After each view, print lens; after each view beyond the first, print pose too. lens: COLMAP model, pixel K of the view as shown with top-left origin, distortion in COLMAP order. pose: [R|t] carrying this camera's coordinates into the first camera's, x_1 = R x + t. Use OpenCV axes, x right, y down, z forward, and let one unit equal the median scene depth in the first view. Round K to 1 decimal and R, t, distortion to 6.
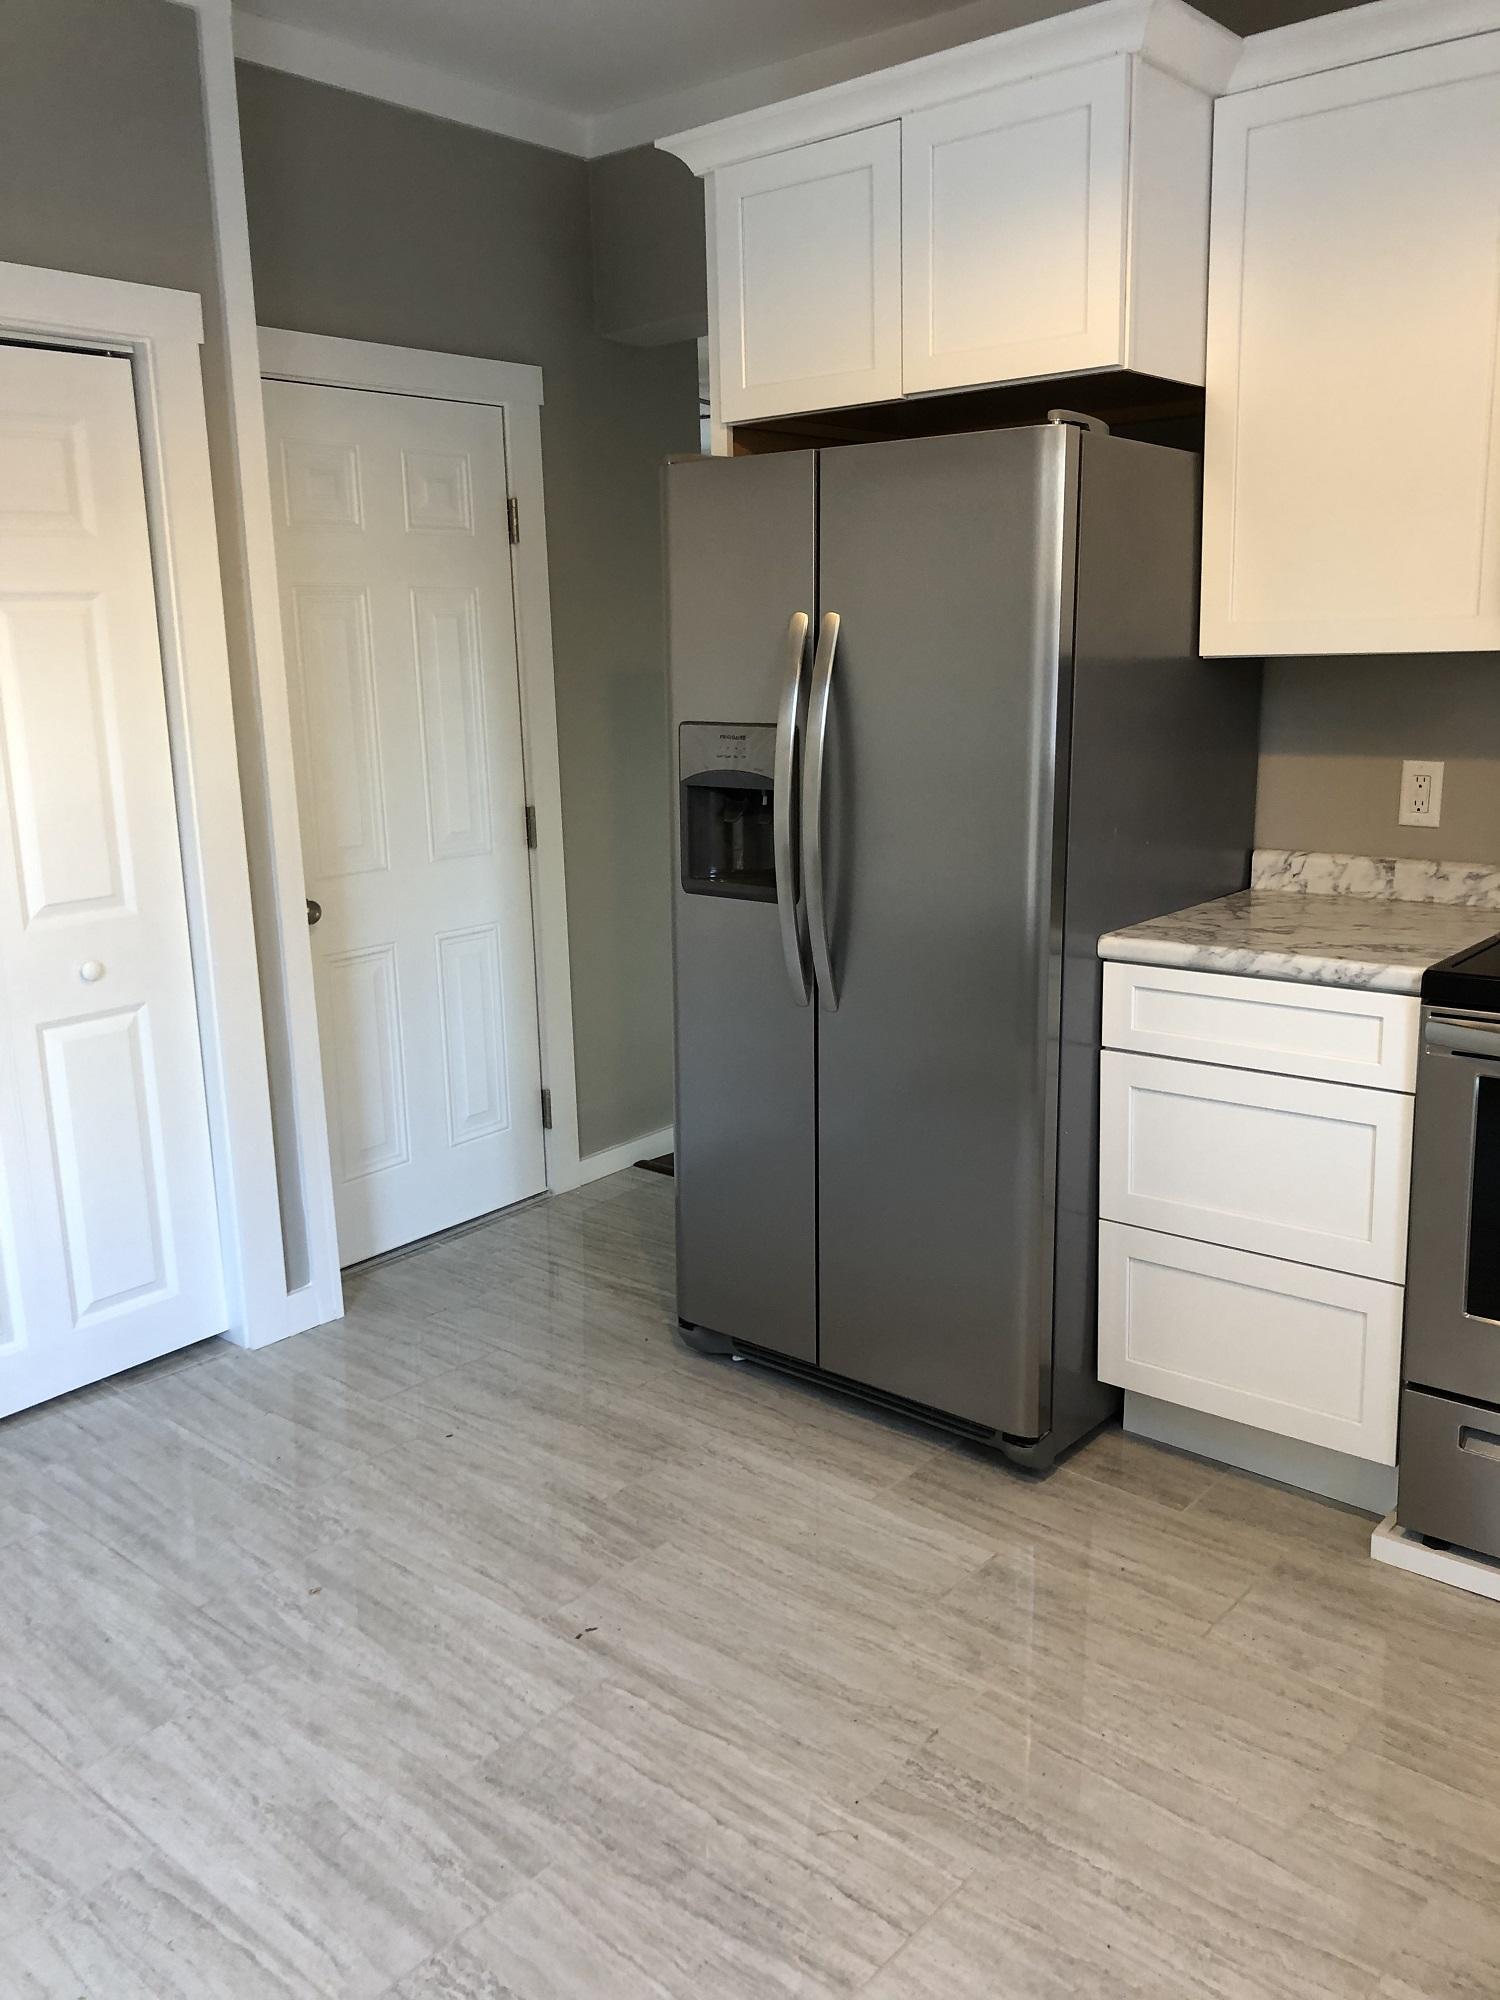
lens RADIAL K [[1640.9, 0, 747.6], [0, 1640.9, 992.7], [0, 0, 1]] dist [0.013694, 0.007619]
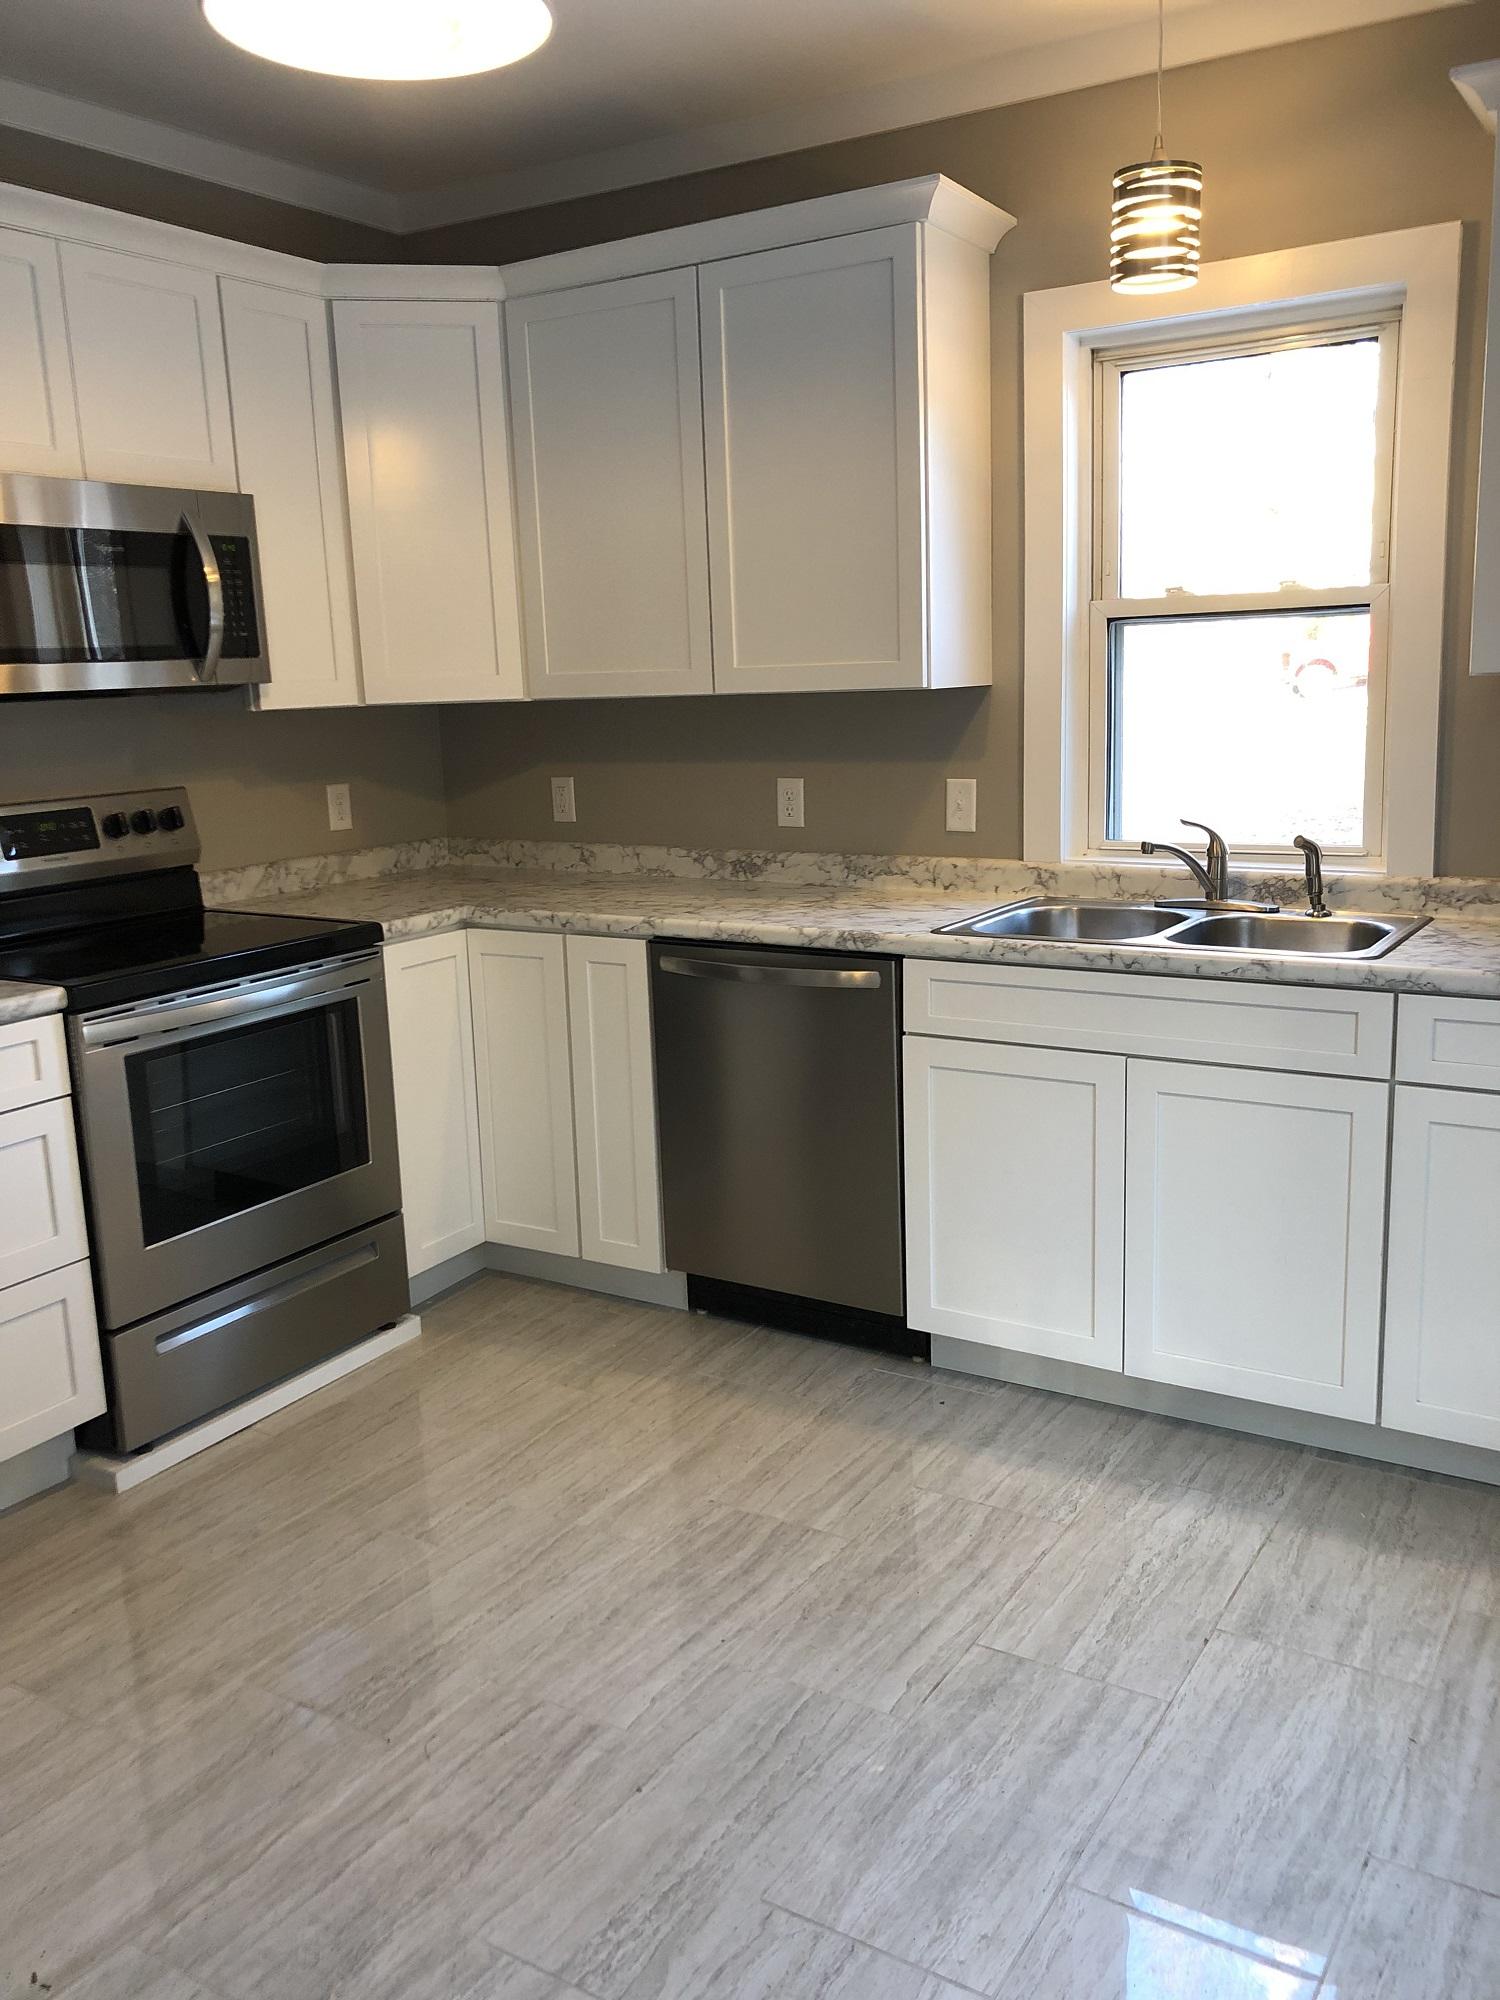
lens RADIAL K [[1640.9, 0, 747.6], [0, 1640.9, 992.7], [0, 0, 1]] dist [0.013694, 0.007619]
pose [[-0.145993, -0.161131, 0.976075, -0.868605], [0.245618, 0.949850, 0.193539, -0.125924], [-0.958310, 0.267997, -0.099095, 0.668123]]
